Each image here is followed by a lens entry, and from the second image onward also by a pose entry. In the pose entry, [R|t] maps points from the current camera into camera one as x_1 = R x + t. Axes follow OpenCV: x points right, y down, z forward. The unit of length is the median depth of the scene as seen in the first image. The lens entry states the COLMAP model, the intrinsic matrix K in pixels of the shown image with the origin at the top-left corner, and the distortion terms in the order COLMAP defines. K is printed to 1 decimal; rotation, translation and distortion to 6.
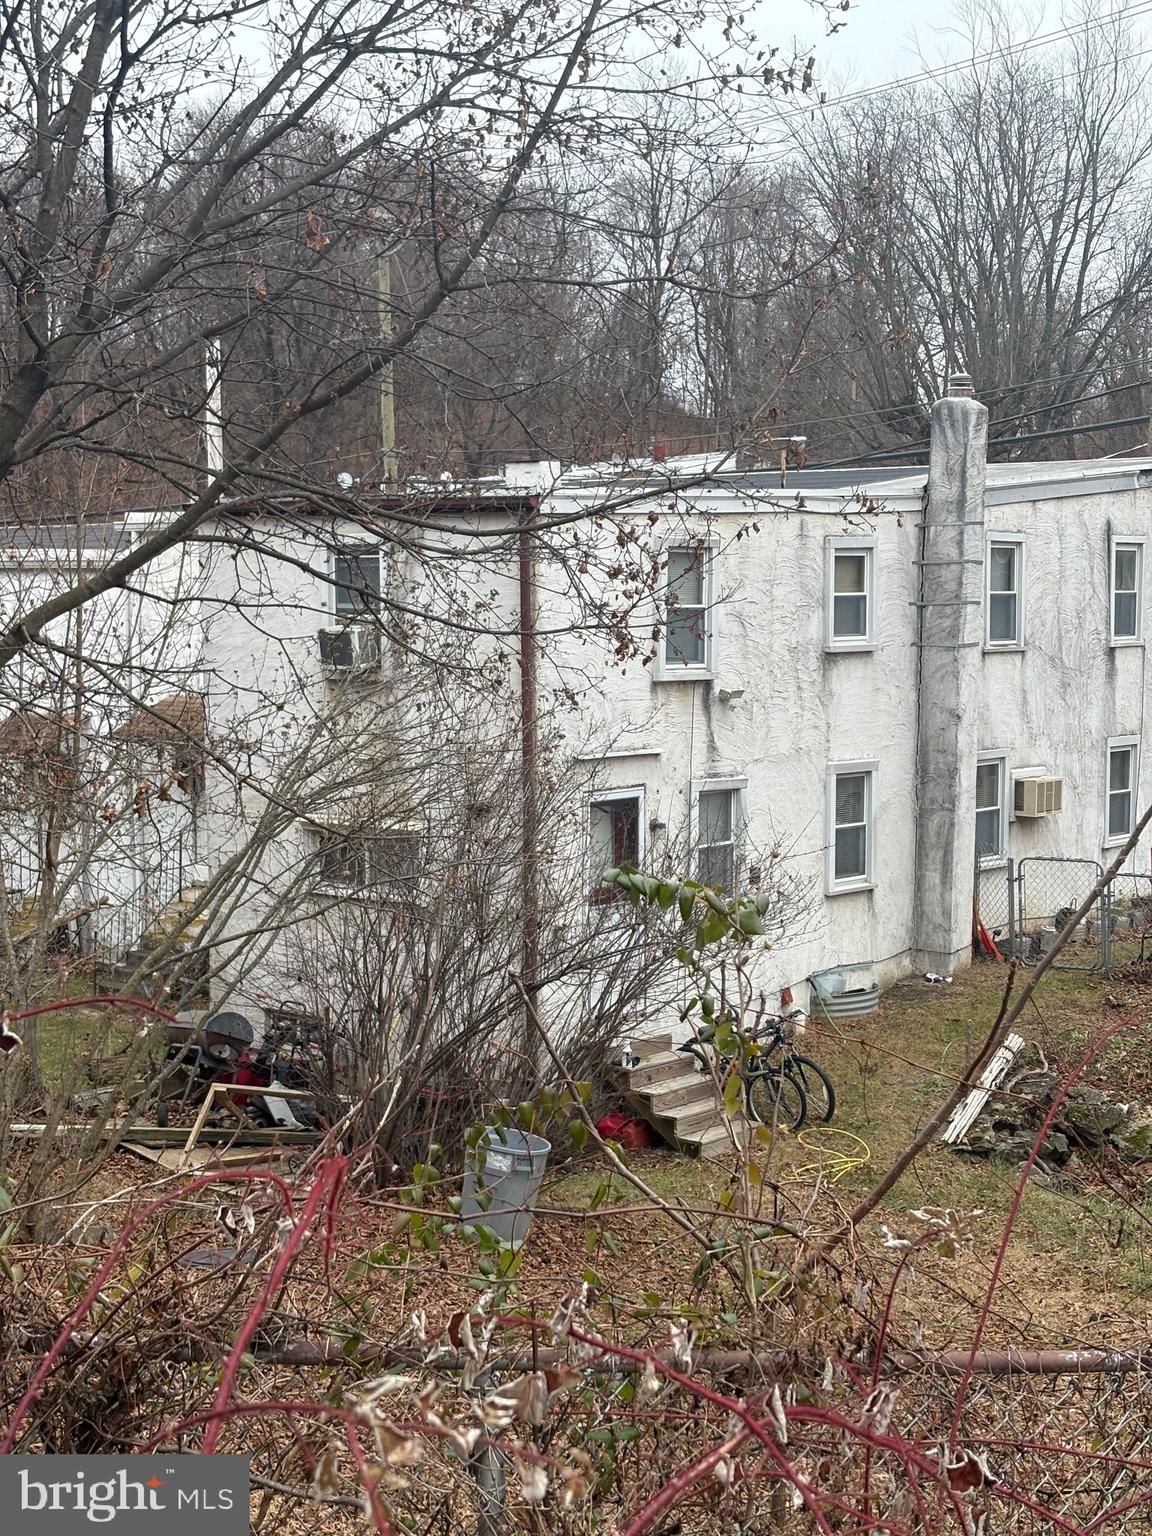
lens RADIAL K [[2290.2, 0, 586.6], [0, 2290.2, 758.4], [0, 0, 1]] dist [0.186911, 0.000000]
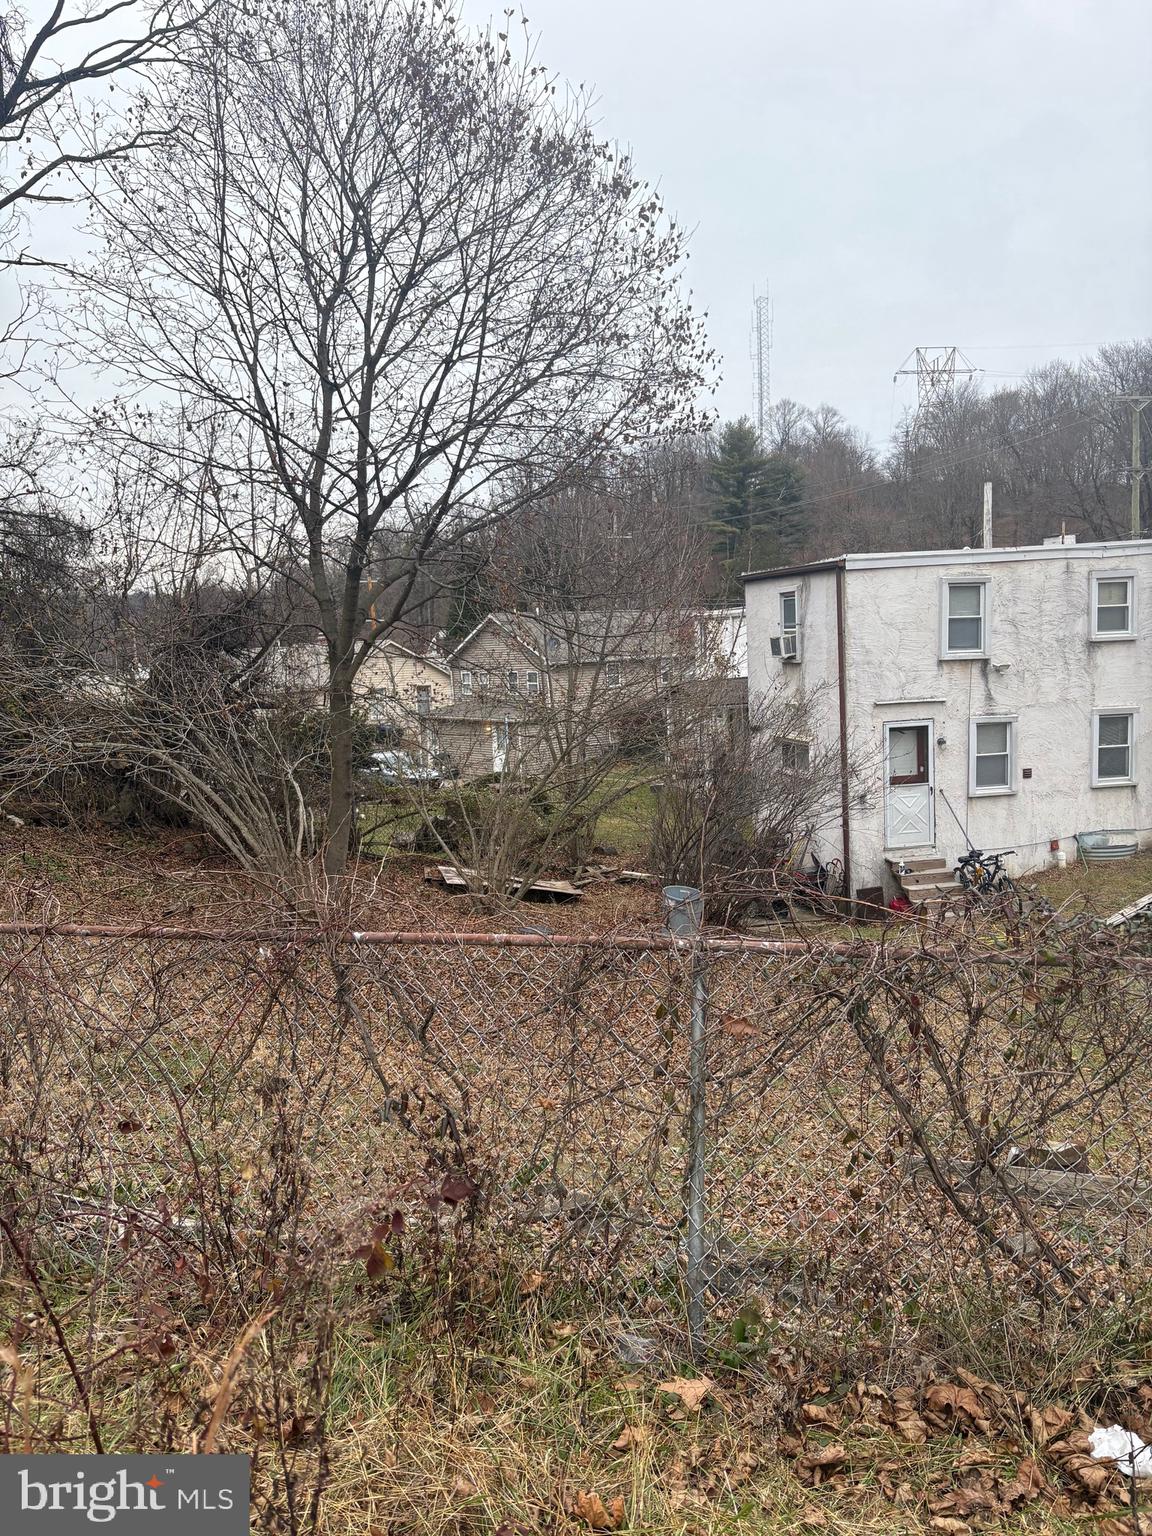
lens RADIAL K [[1151.8, 0, 589.9], [0, 1151.8, 757.2], [0, 0, 1]] dist [0.033097, -0.019925]
pose [[0.797079, 0.035985, -0.602802, 0.322263], [-0.008730, 0.998805, 0.048081, 0.000425], [0.603812, -0.033062, 0.796441, 0.110615]]
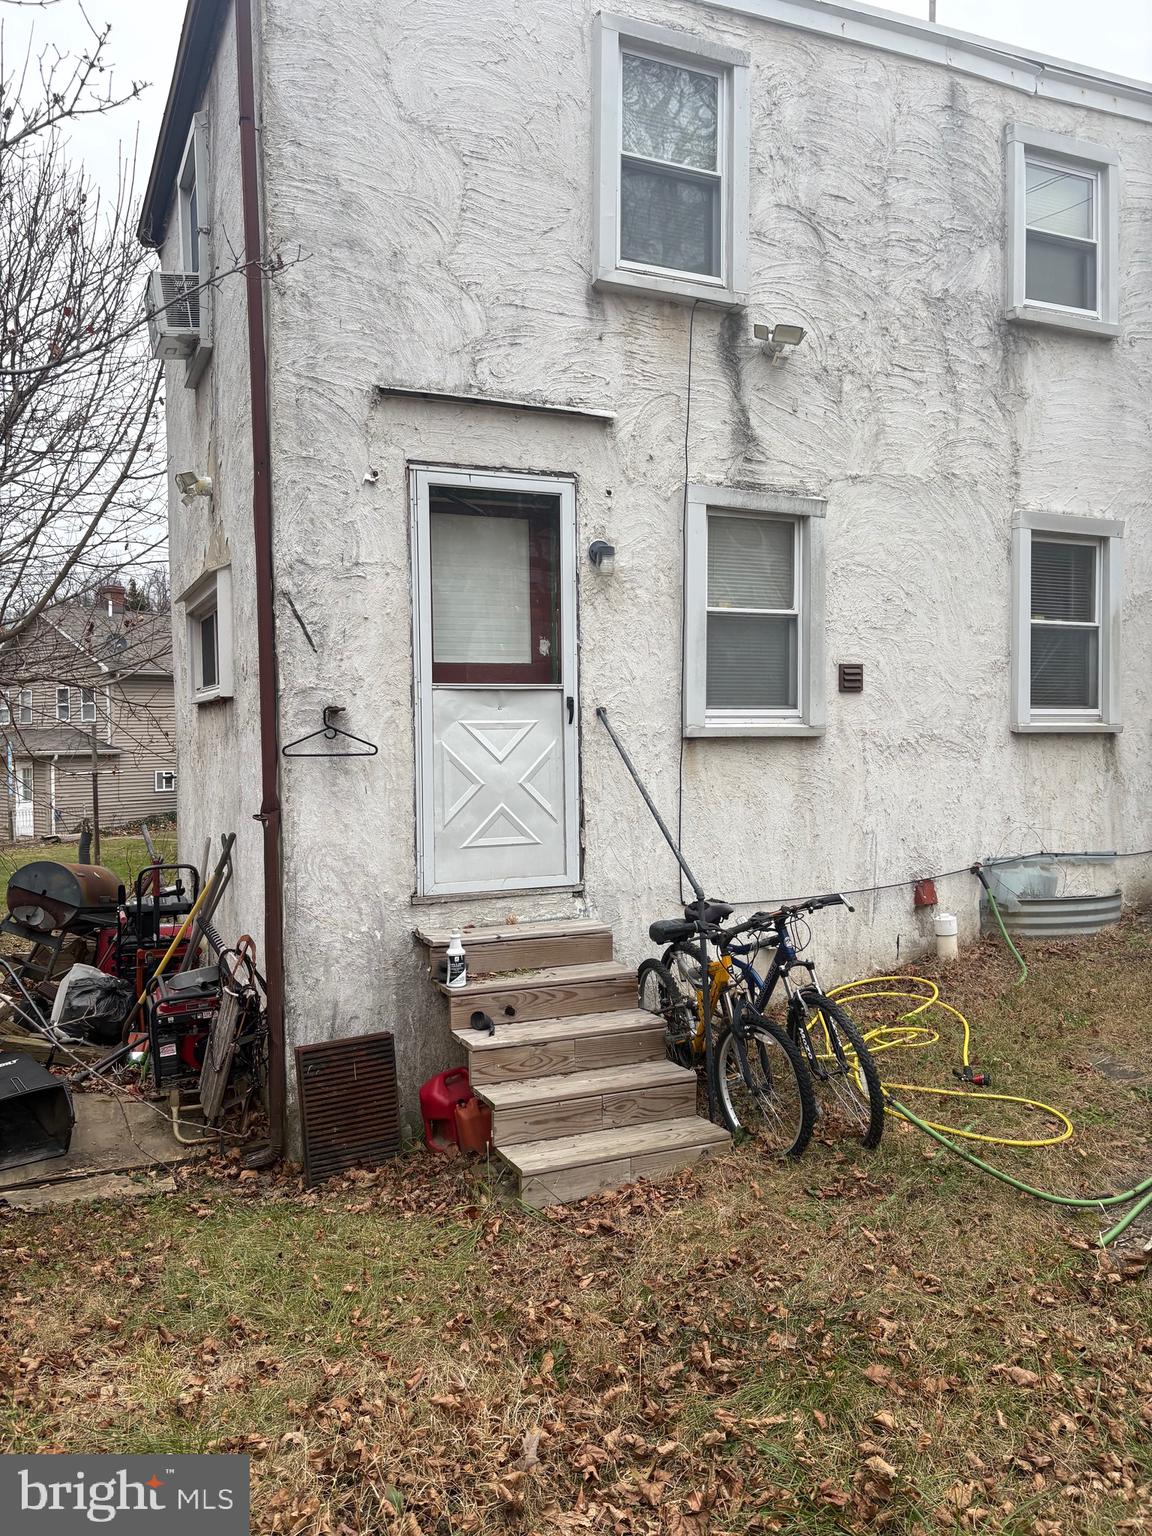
lens RADIAL K [[1151.8, 0, 583.2], [0, 1151.8, 757.3], [0, 0, 1]] dist [0.033097, -0.019925]
pose [[0.906273, 0.000444, -0.422693, 0.130884], [-0.024418, 0.998384, -0.051306, 0.084784], [0.421988, 0.056819, 0.904819, 0.683751]]
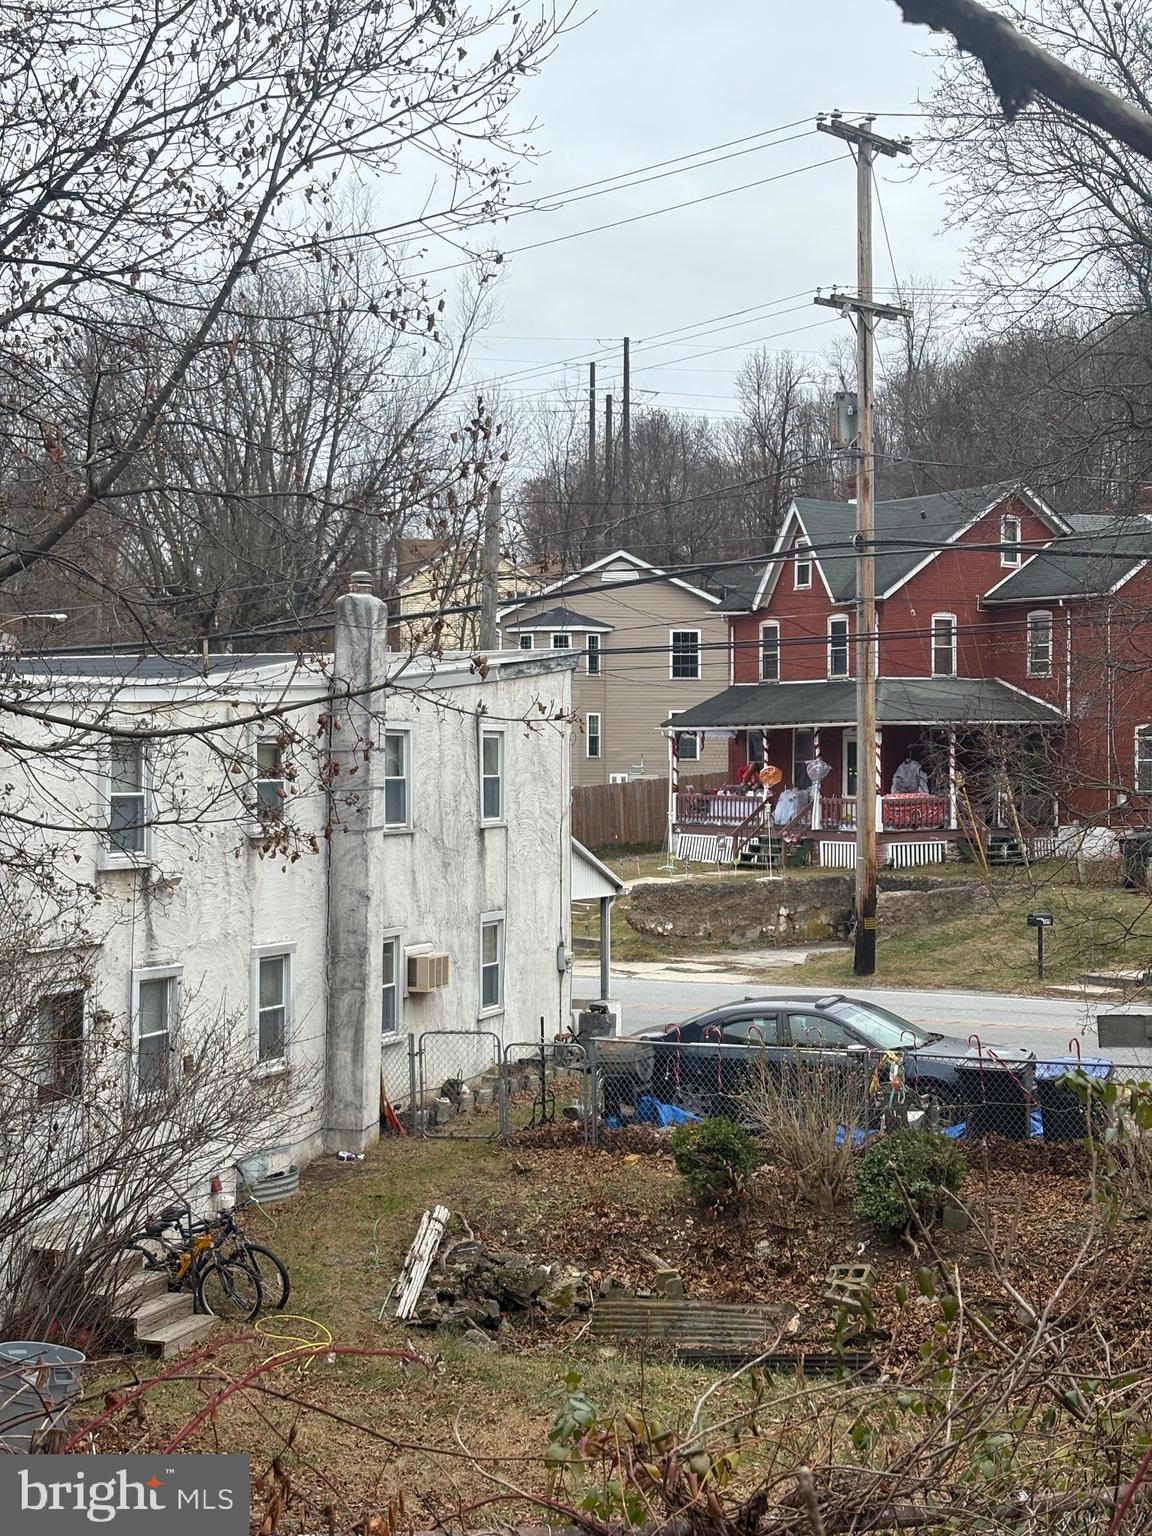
lens RADIAL K [[2290.2, 0, 540.9], [0, 2290.2, 761.0], [0, 0, 1]] dist [0.186911, 0.000000]
pose [[0.948661, -0.003211, 0.316279, -0.094443], [0.026879, 0.997150, -0.070499, -0.004892], [-0.315151, 0.075381, 0.946043, -0.005421]]
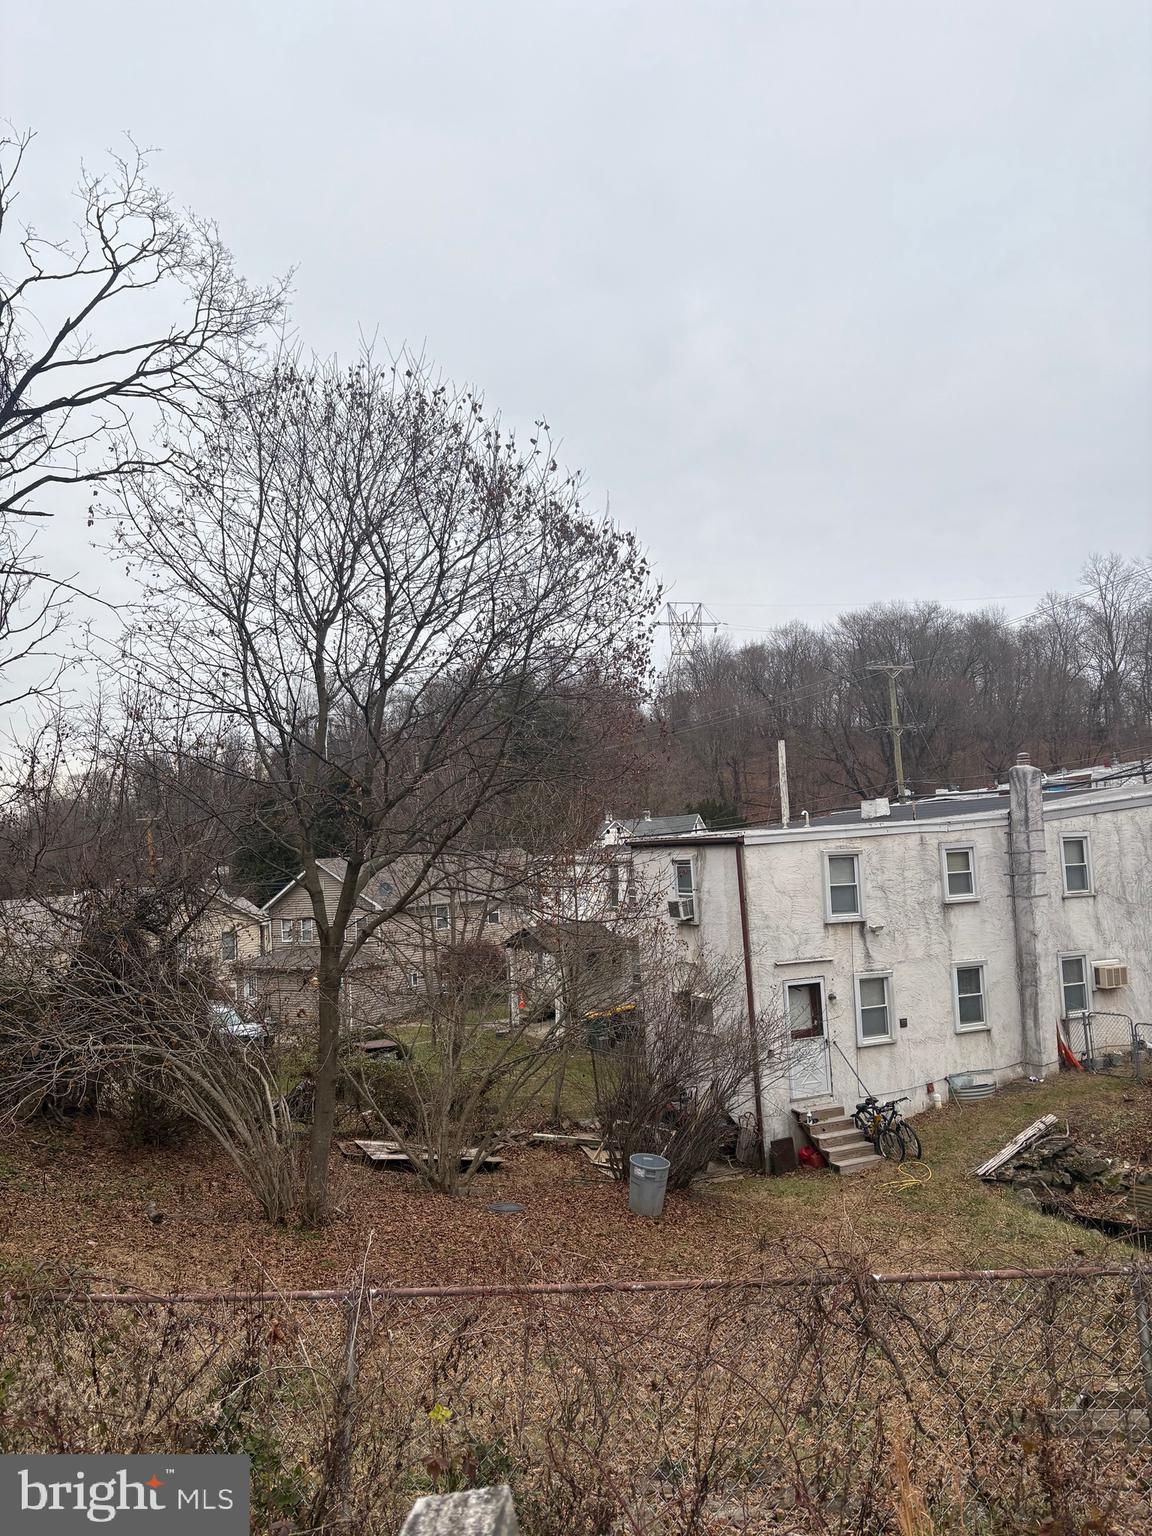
lens RADIAL K [[1151.8, 0, 594.5], [0, 1151.8, 778.5], [0, 0, 1]] dist [0.033097, -0.019925]
pose [[0.901749, -0.071616, -0.426287, 0.257876], [0.016372, 0.991131, -0.131876, -0.026921], [0.431951, 0.111940, 0.894923, 0.001635]]
